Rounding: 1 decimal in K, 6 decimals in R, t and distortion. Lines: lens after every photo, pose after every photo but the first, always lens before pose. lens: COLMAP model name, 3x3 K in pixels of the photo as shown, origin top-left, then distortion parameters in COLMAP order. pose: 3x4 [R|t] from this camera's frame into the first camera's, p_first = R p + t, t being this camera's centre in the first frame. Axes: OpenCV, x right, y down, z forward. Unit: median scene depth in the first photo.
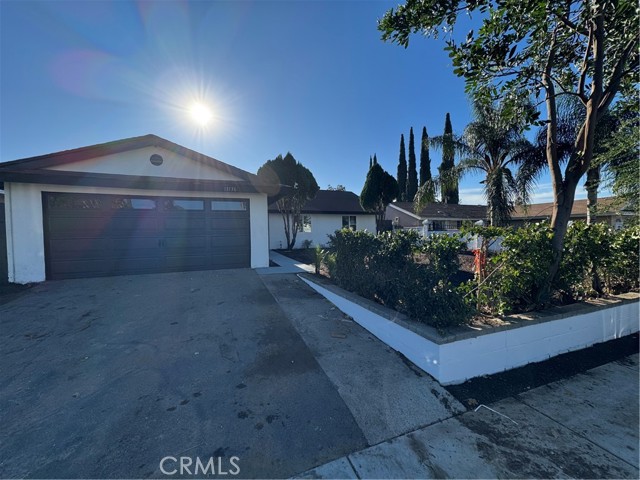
lens RADIAL K [[256.1, 0, 319.0], [0, 256.1, 237.9], [0, 0, 1]] dist [-0.002966, 0.000212]
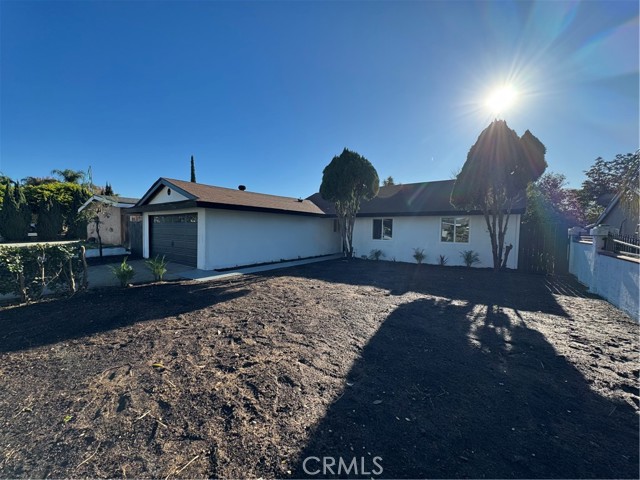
lens RADIAL K [[256.1, 0, 320.2], [0, 256.1, 243.2], [0, 0, 1]] dist [-0.002966, 0.000212]
pose [[0.502702, 0.062341, -0.862209, 1.036328], [-0.042974, 0.997965, 0.047101, -0.080233], [0.863391, 0.013375, 0.504359, 0.824007]]
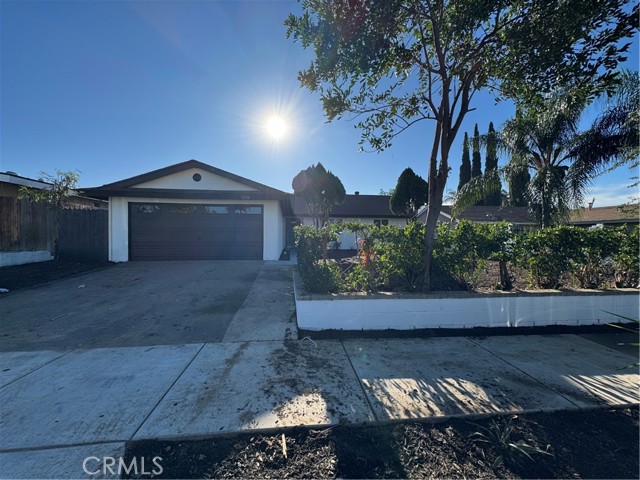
lens RADIAL K [[256.1, 0, 317.6], [0, 256.1, 237.2], [0, 0, 1]] dist [-0.002966, 0.000212]
pose [[0.966450, 0.017427, -0.256263, 0.281052], [-0.022863, 0.999572, -0.018247, 0.020914], [0.255836, 0.023494, 0.966435, -0.124778]]
